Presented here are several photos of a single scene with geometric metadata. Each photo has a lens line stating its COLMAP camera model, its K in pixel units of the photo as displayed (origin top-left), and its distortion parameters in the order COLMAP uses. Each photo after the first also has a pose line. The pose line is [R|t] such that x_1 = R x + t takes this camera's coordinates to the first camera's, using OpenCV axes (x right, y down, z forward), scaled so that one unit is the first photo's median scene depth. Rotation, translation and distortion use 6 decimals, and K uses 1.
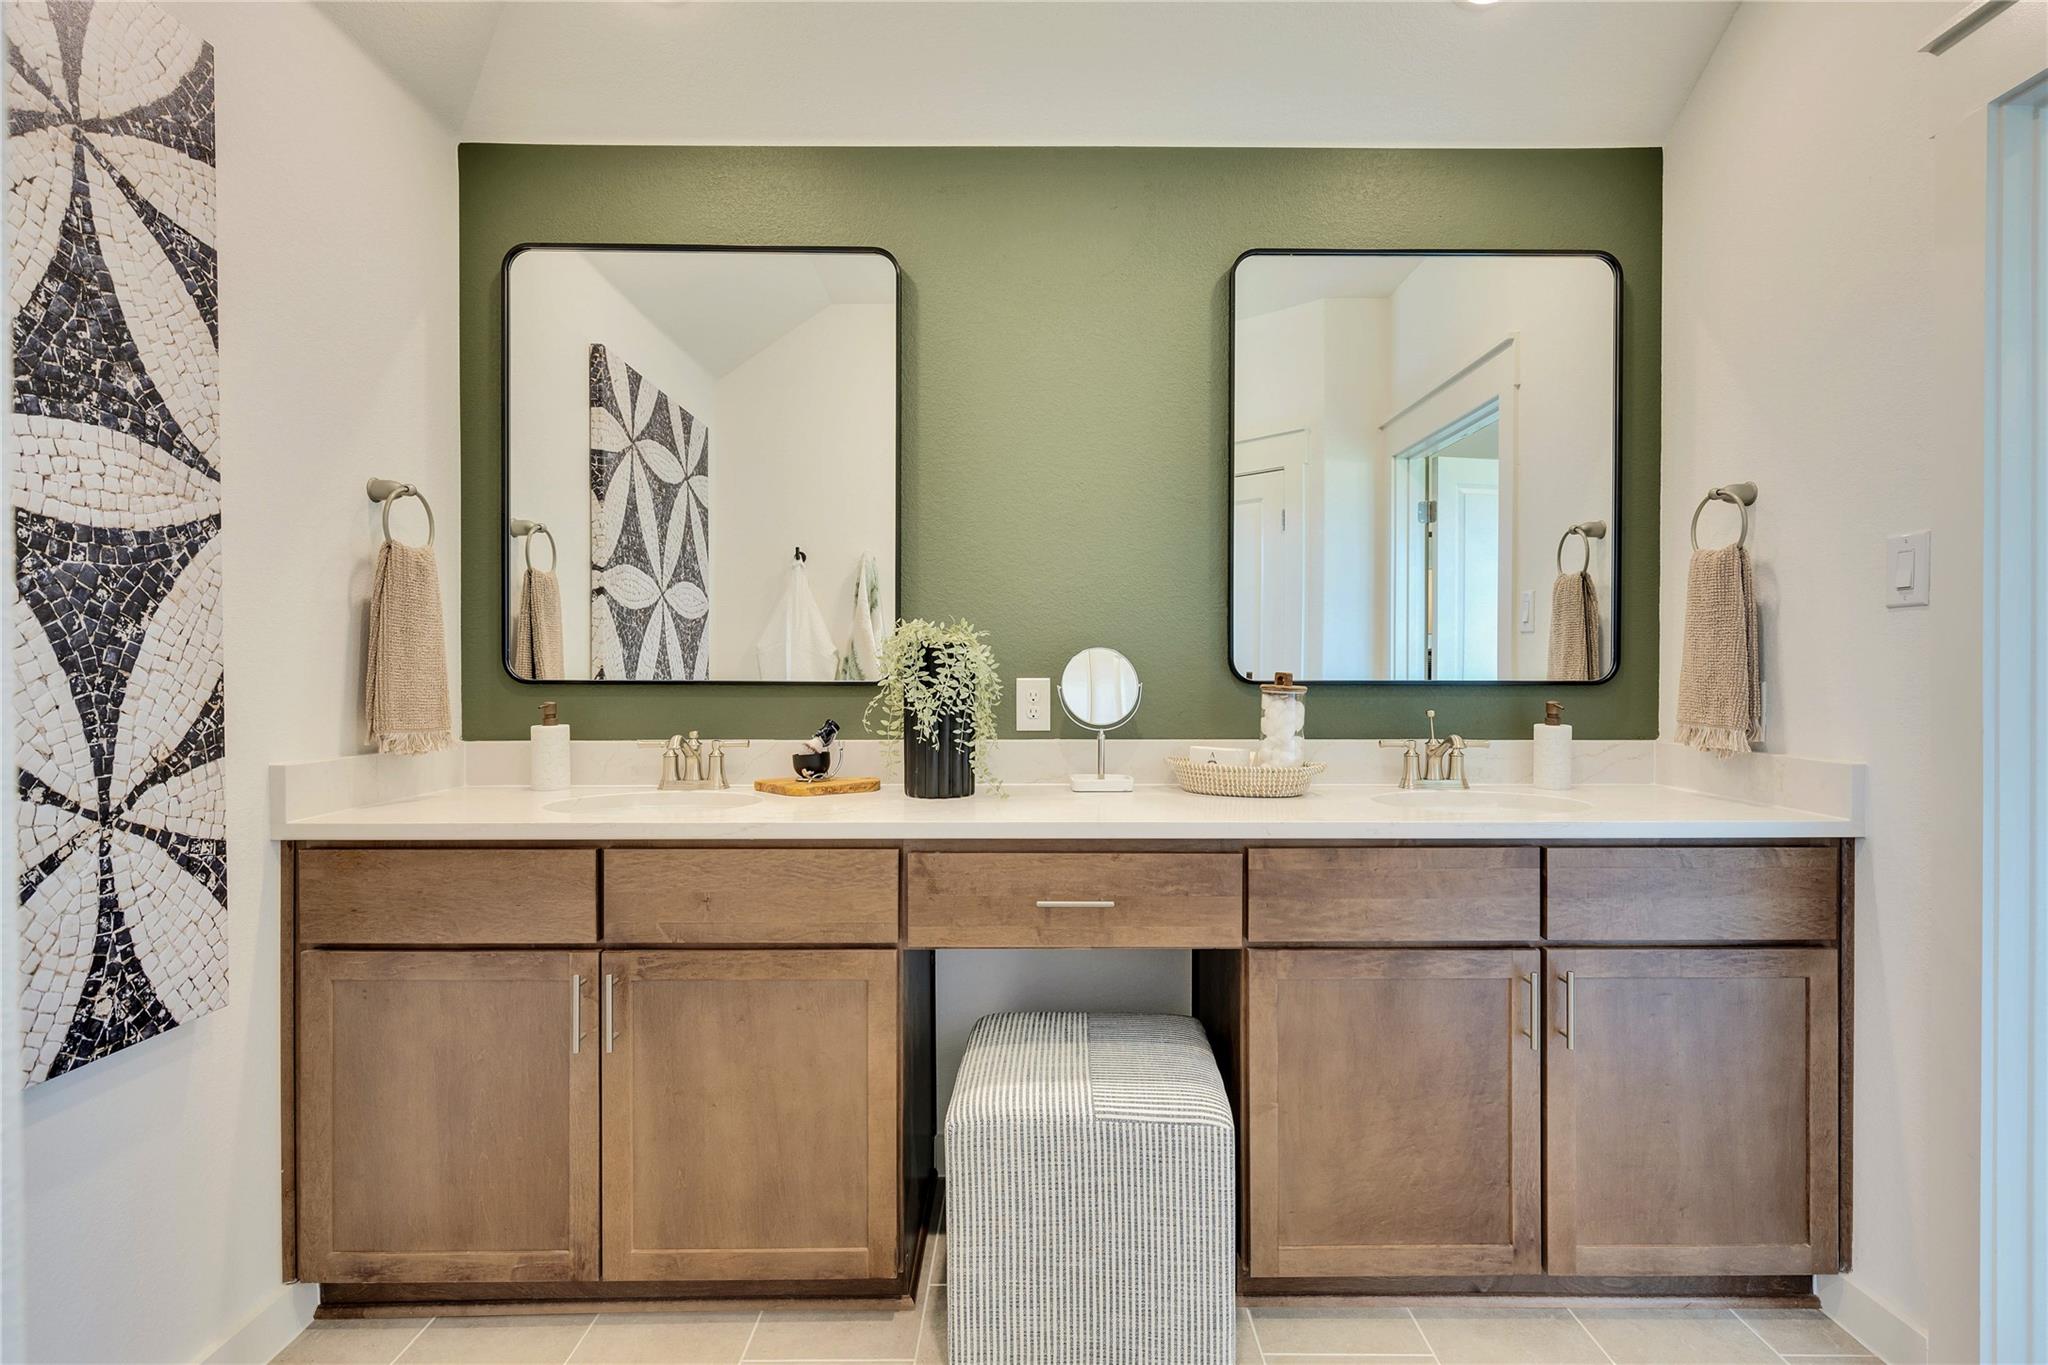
lens RADIAL K [[933.6, 0, 1087.8], [0, 933.6, 676.4], [0, 0, 1]] dist [0.007921, -0.003373]
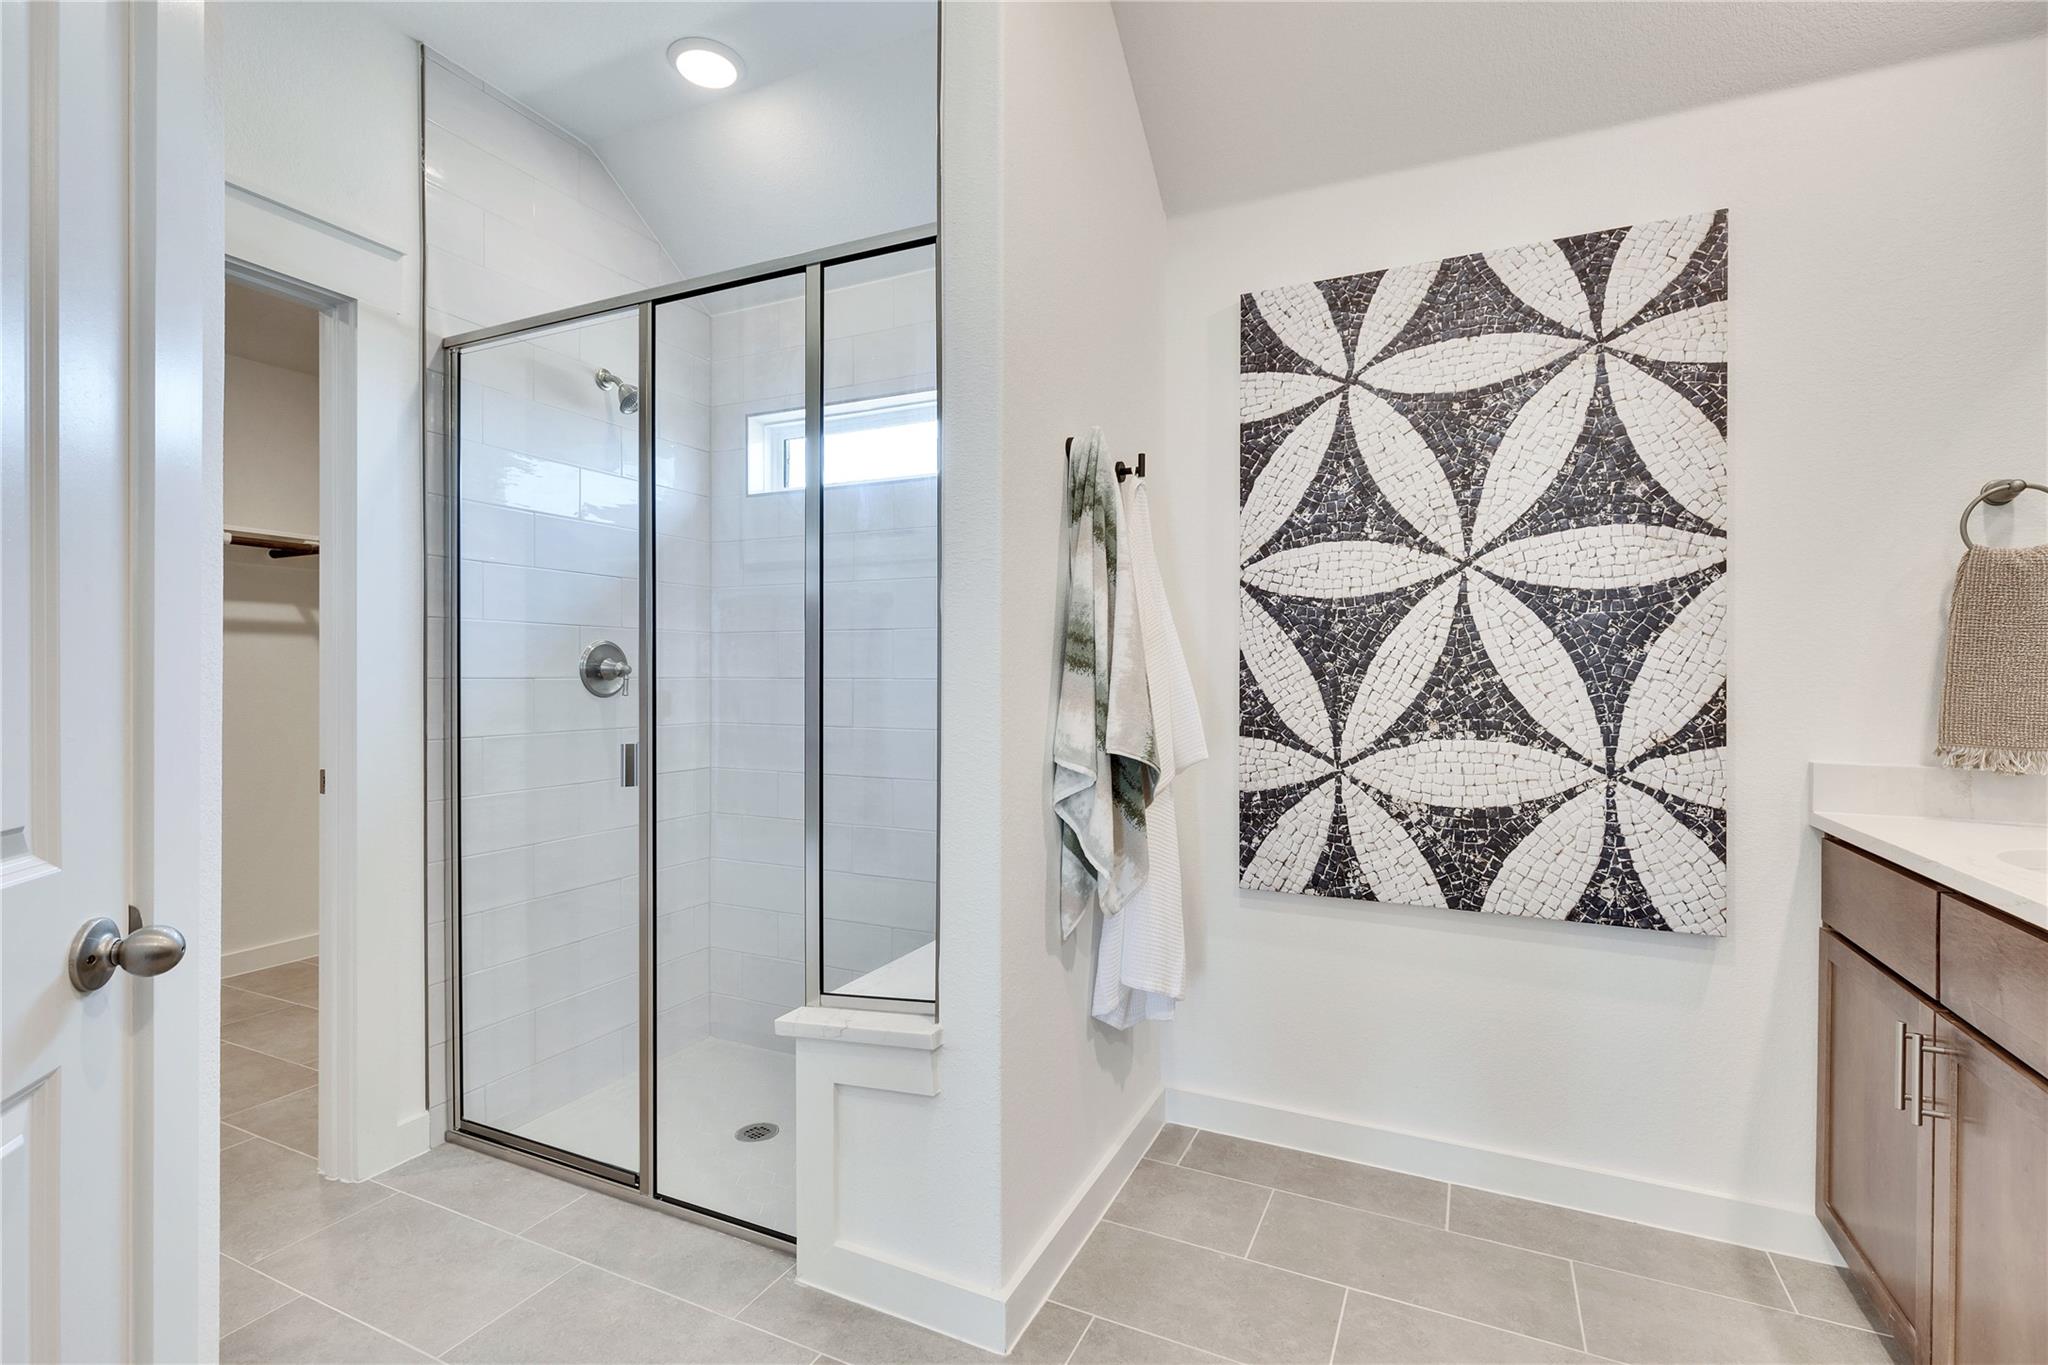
lens RADIAL K [[933.6, 0, 1026.3], [0, 933.6, 681.0], [0, 0, 1]] dist [0.007921, -0.003373]
pose [[-0.434068, 0.002444, -0.900877, 0.735411], [-0.013899, 0.999859, 0.009409, -0.004696], [0.900773, 0.016606, -0.433973, 0.742744]]
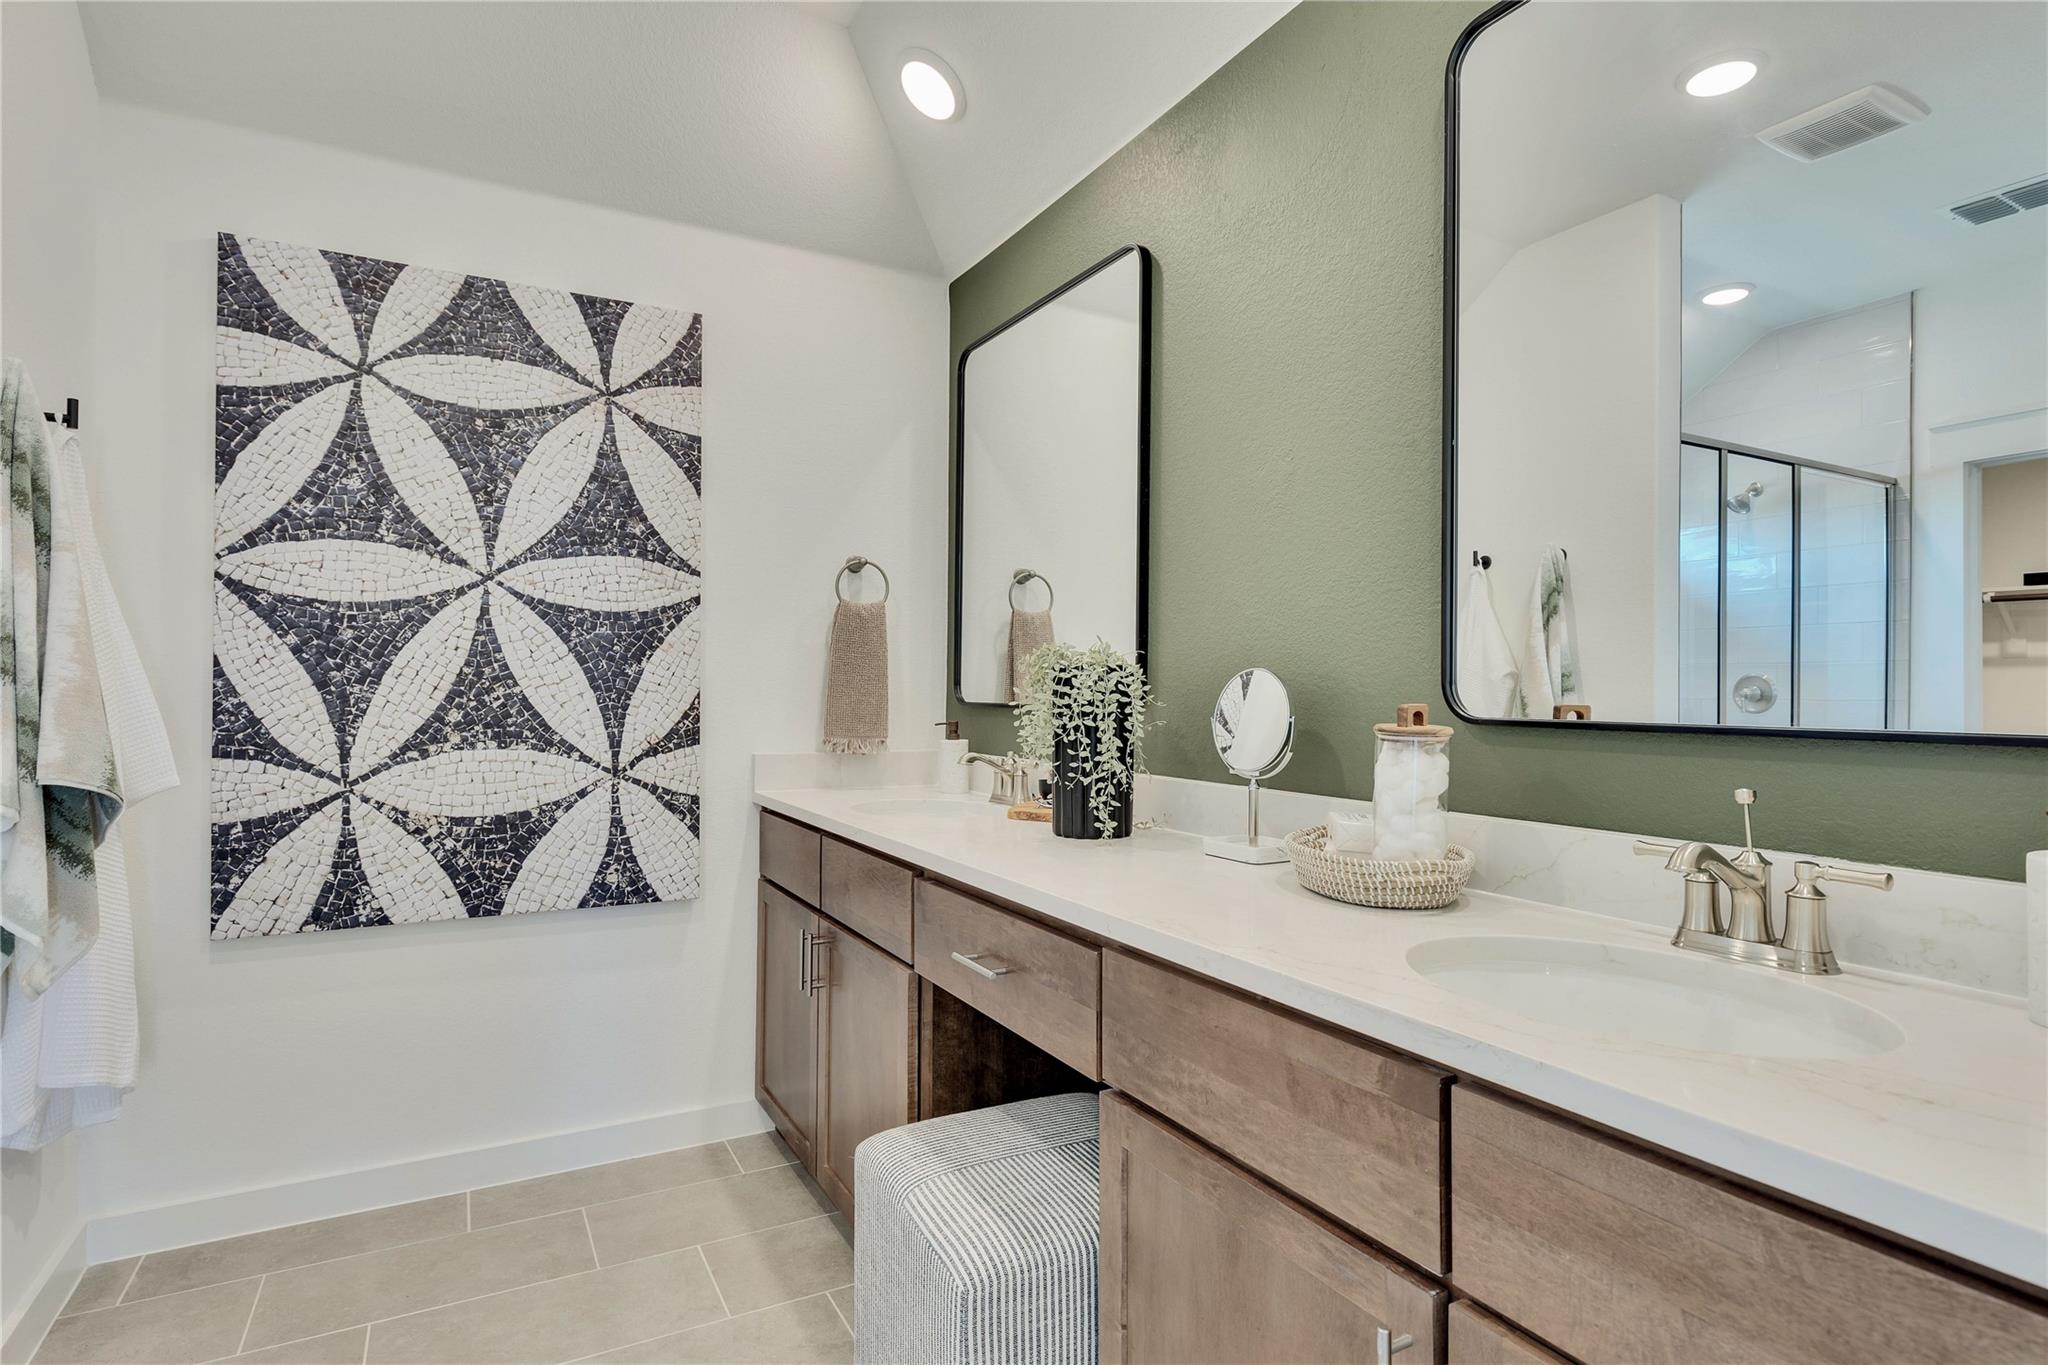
lens RADIAL K [[1037.3, 0, 1033.6], [0, 1037.3, 682.4], [0, 0, 1]] dist [-0.005652, -0.002006]
pose [[0.486790, -0.005448, -0.873502, 1.007994], [-0.016116, 0.999754, -0.015217, -0.004769], [0.873371, 0.021485, 0.486582, 0.680726]]
